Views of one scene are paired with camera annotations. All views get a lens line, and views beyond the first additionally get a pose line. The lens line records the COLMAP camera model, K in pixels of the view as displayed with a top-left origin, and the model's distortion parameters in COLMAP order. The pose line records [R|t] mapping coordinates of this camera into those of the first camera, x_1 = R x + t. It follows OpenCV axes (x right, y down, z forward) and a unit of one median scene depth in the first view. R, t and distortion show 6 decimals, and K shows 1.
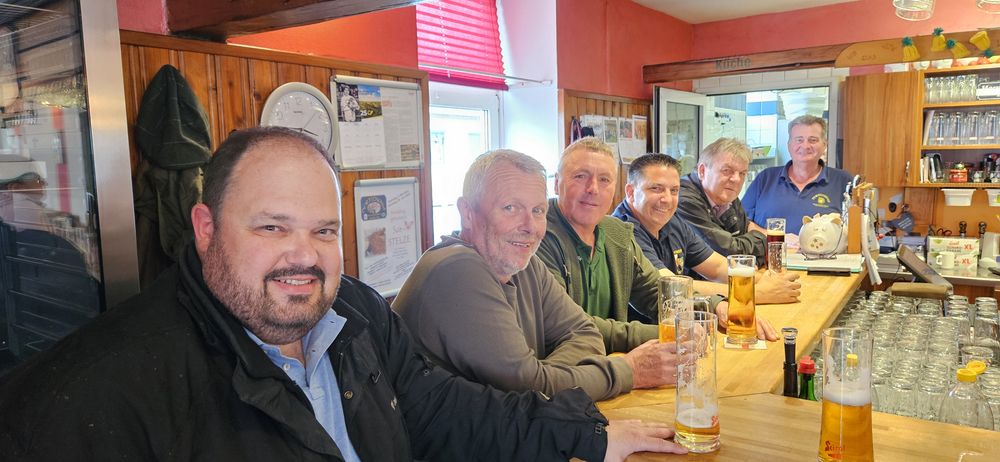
lens RADIAL K [[664.8, 0, 505.0], [0, 664.8, 226.3], [0, 0, 1]] dist [0.065379, -0.053271]
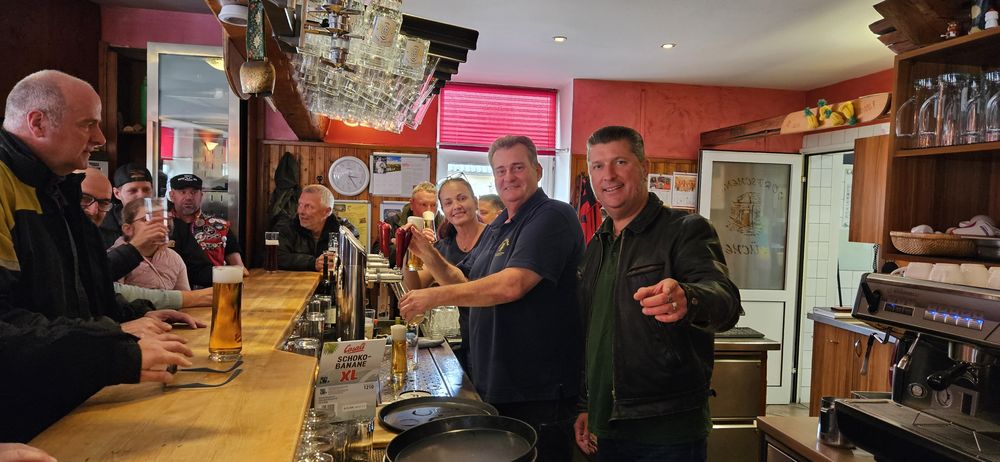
lens RADIAL K [[664.8, 0, 491.3], [0, 664.8, 229.3], [0, 0, 1]] dist [0.065379, -0.053271]
pose [[0.710761, 0.059464, -0.700916, 1.444211], [-0.121446, 0.991831, -0.039007, 0.057966], [0.692871, 0.112849, 0.712177, -0.239907]]
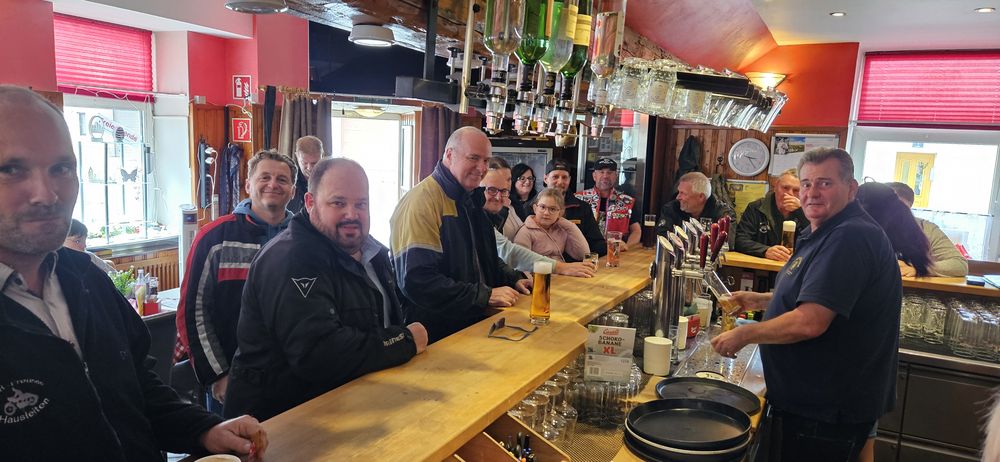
lens RADIAL K [[664.8, 0, 495.4], [0, 664.8, 235.8], [0, 0, 1]] dist [0.065379, -0.053271]
pose [[0.100433, 0.165879, -0.981019, 1.757310], [-0.152607, 0.976905, 0.149560, -0.077980], [0.983171, 0.134690, 0.123428, -0.138329]]
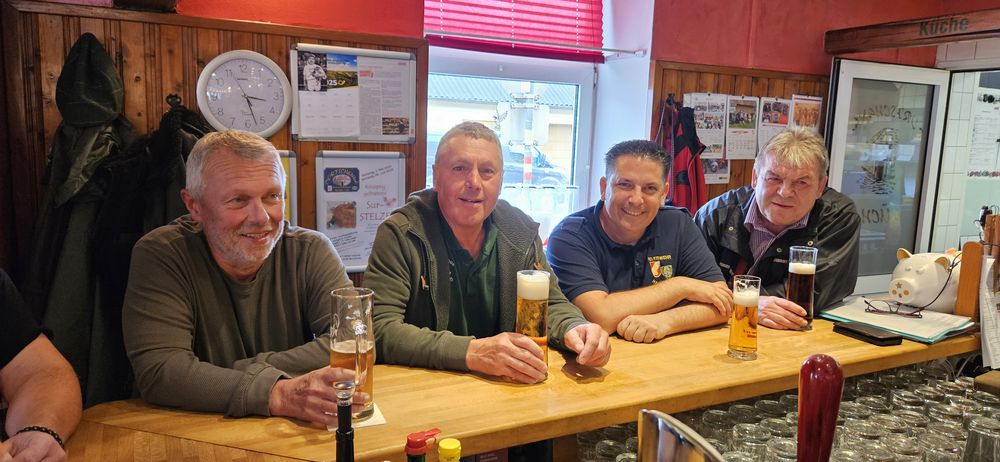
lens RADIAL K [[664.8, 0, 483.0], [0, 664.8, 220.7], [0, 0, 1]] dist [0.065379, -0.053271]
pose [[0.872034, 0.111139, -0.476661, 0.455678], [-0.101912, 0.993763, 0.045261, -0.033610], [0.478718, 0.009108, 0.877921, 0.235845]]
